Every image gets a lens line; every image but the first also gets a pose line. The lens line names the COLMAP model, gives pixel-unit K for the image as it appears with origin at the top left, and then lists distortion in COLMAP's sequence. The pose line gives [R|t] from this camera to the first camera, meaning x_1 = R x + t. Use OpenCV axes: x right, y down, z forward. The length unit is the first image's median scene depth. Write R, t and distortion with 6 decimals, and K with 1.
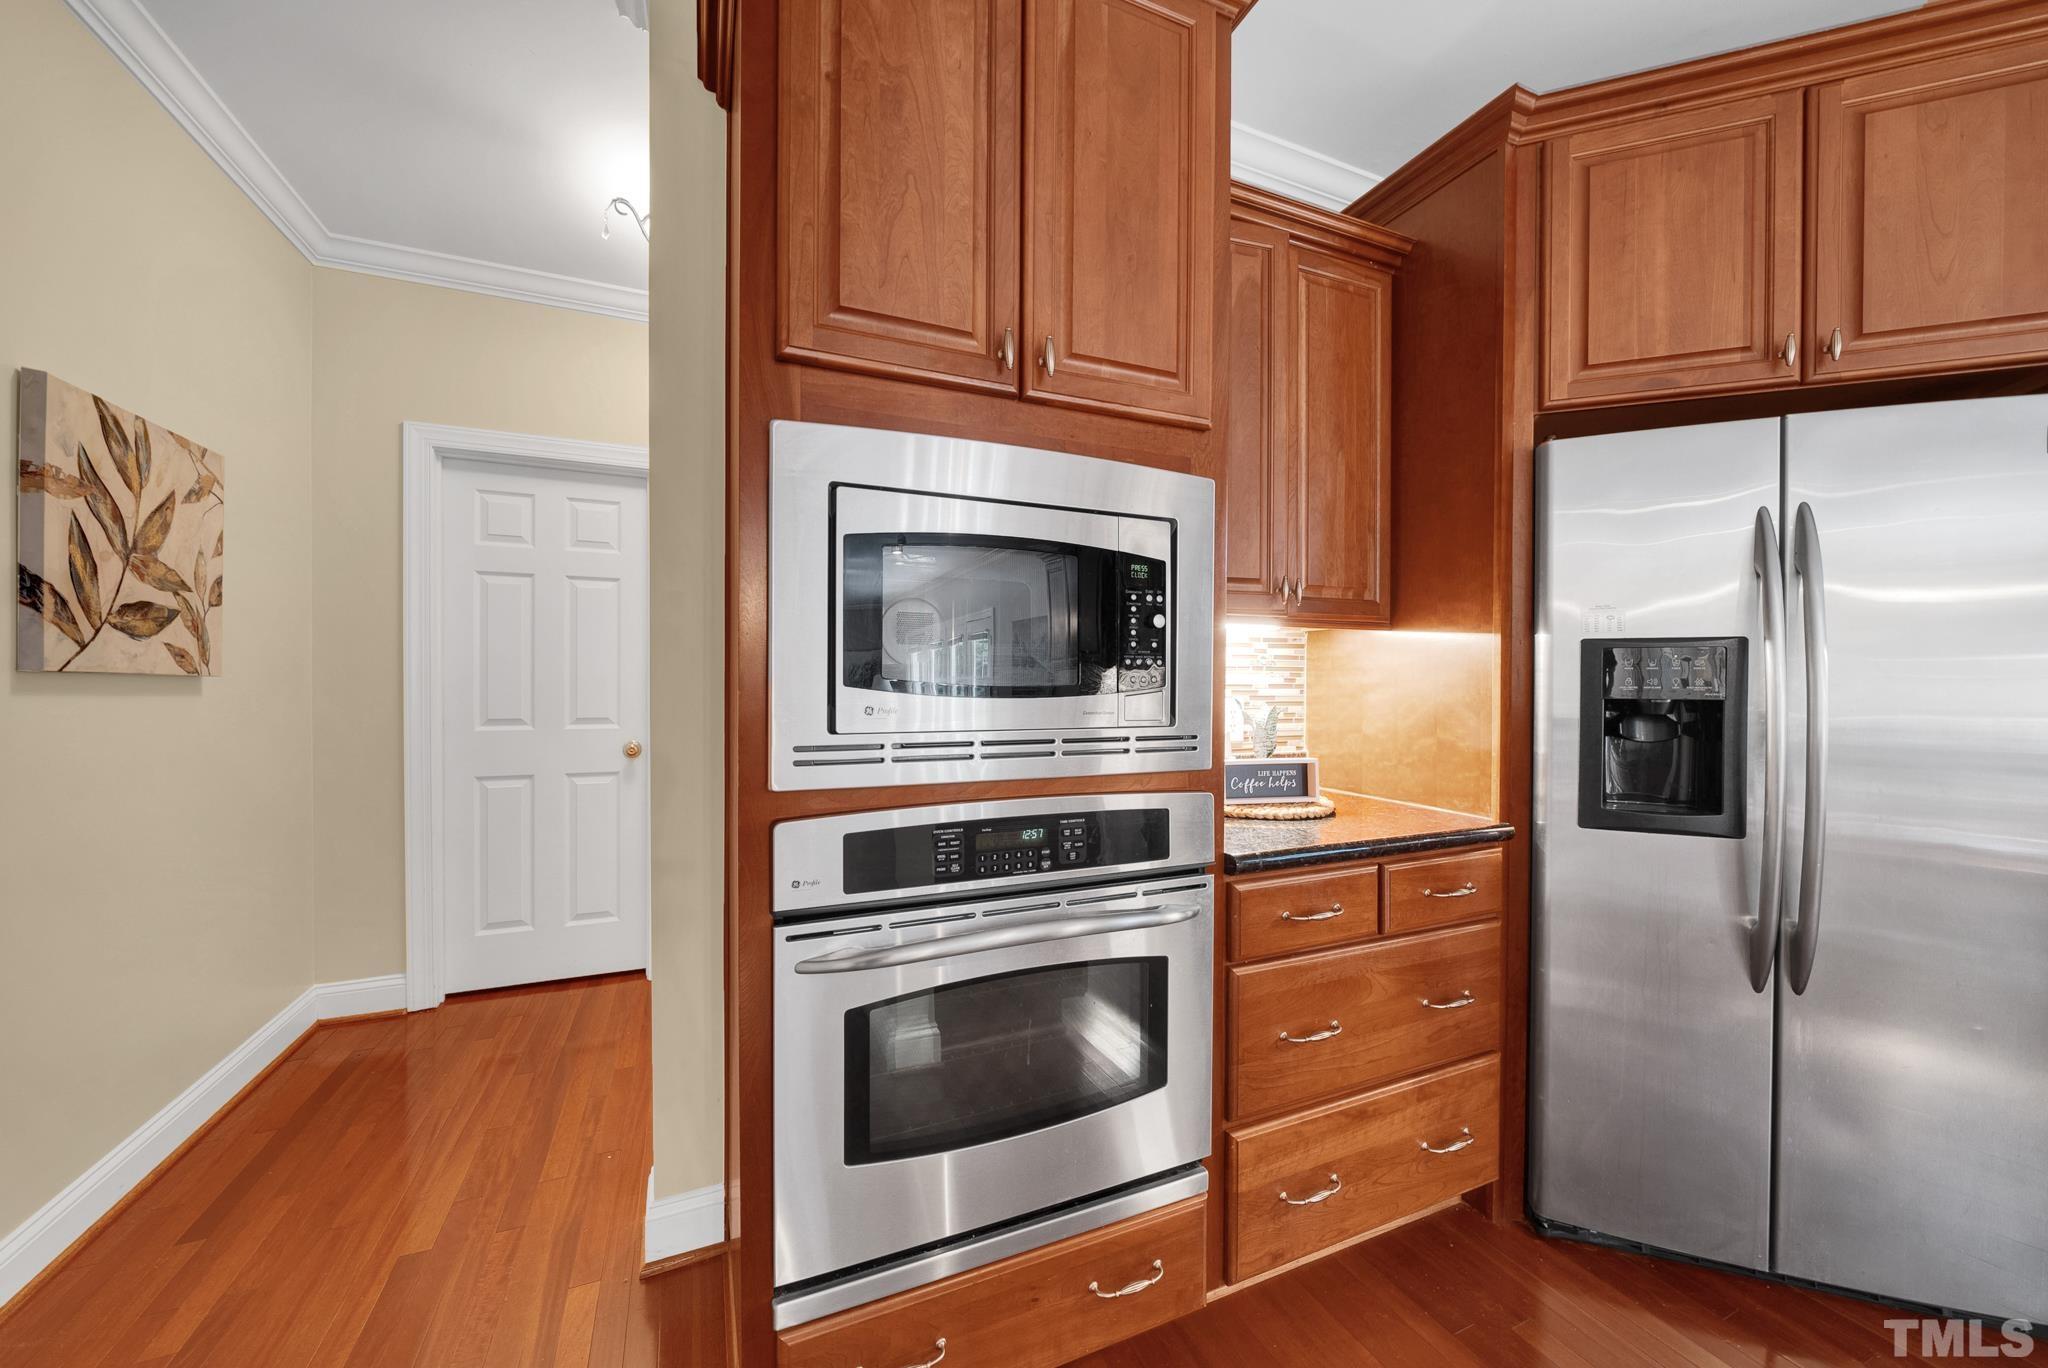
lens RADIAL K [[731.0, 0, 1008.5], [0, 731.0, 680.8], [0, 0, 1]] dist [-0.010675, -0.000048]
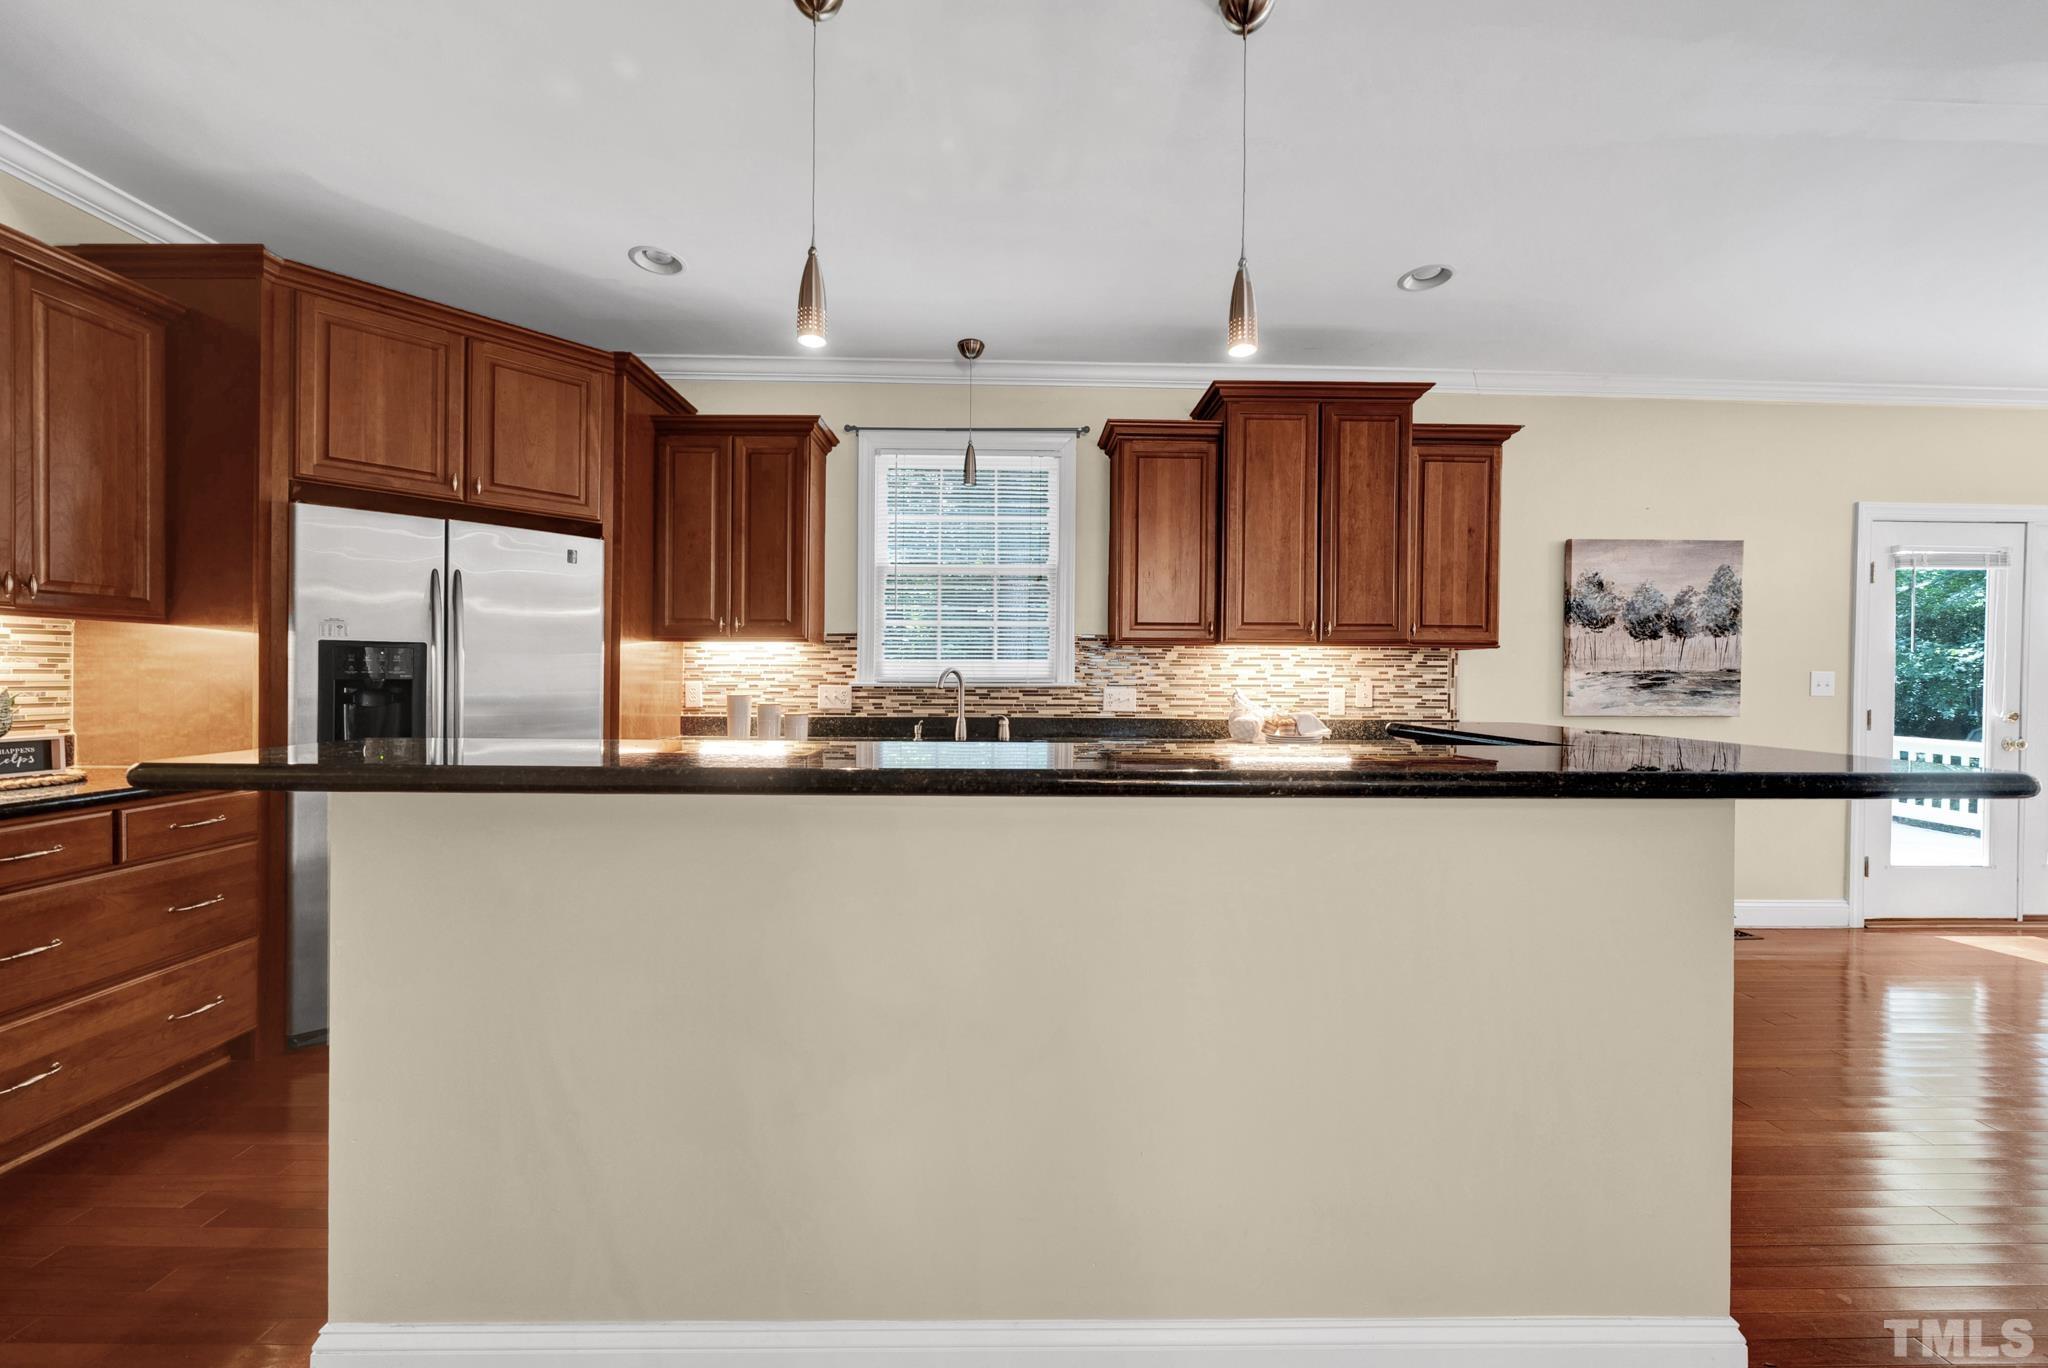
lens RADIAL K [[777.1, 0, 1037.9], [0, 777.1, 680.8], [0, 0, 1]] dist [0.003594, -0.000107]
pose [[0.394109, -0.007469, 0.919033, -0.106902], [-0.005022, 0.999935, 0.010280, 0.003228], [-0.919050, -0.008667, 0.394046, -0.993716]]
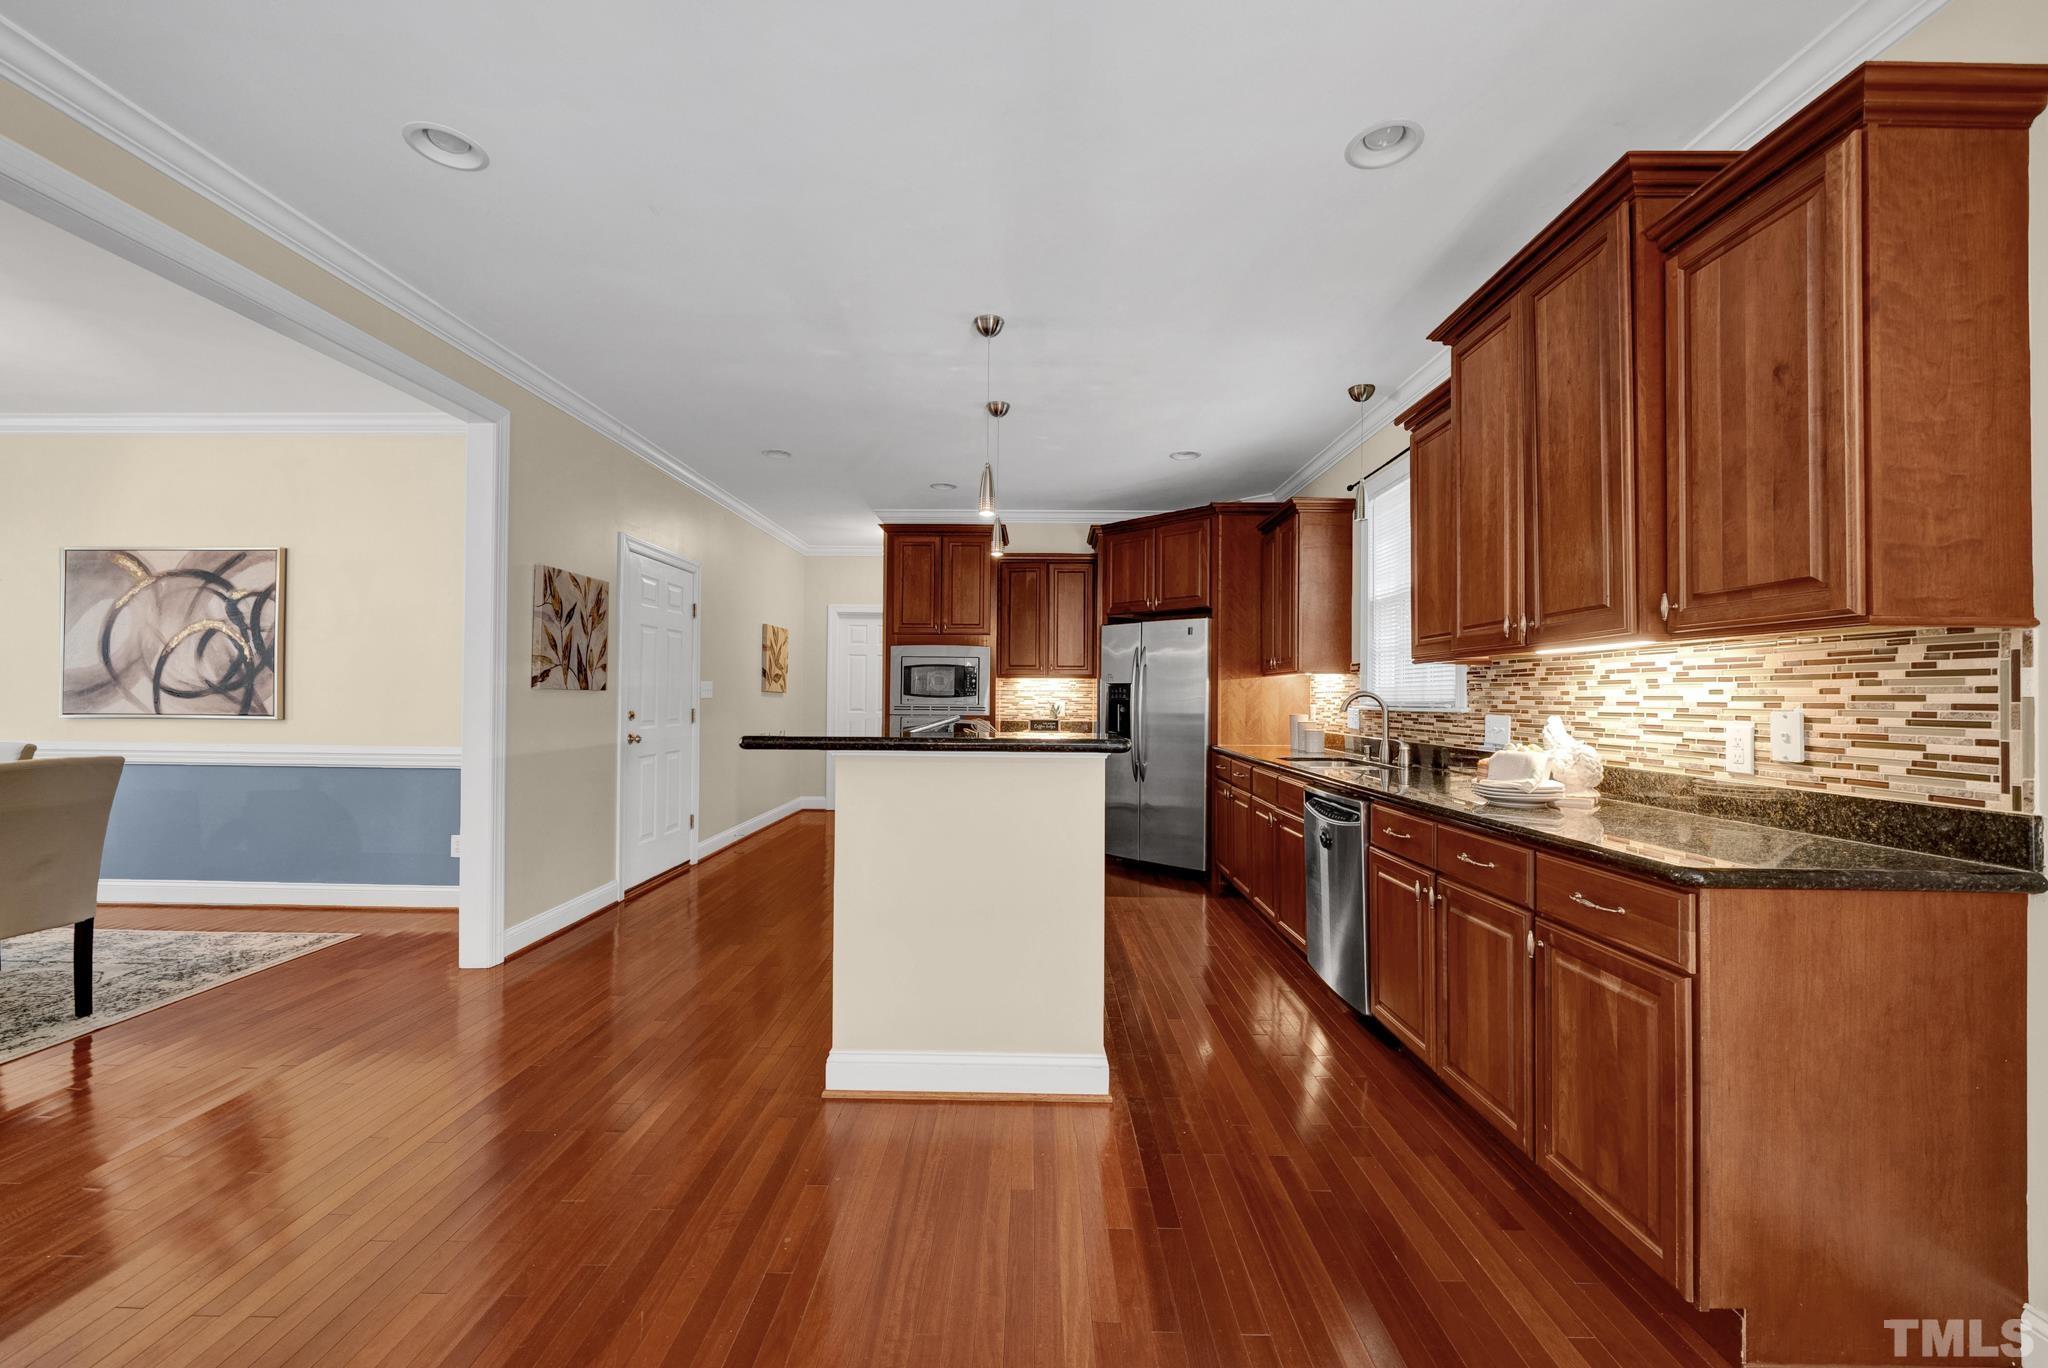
lens RADIAL K [[777.1, 0, 1035.4], [0, 777.1, 683.1], [0, 0, 1]] dist [0.003594, -0.000107]
pose [[0.917164, 0.000105, -0.398510, 1.936888], [-0.008887, 0.999757, -0.020191, 0.019434], [0.398411, 0.022061, 0.916942, -2.521783]]
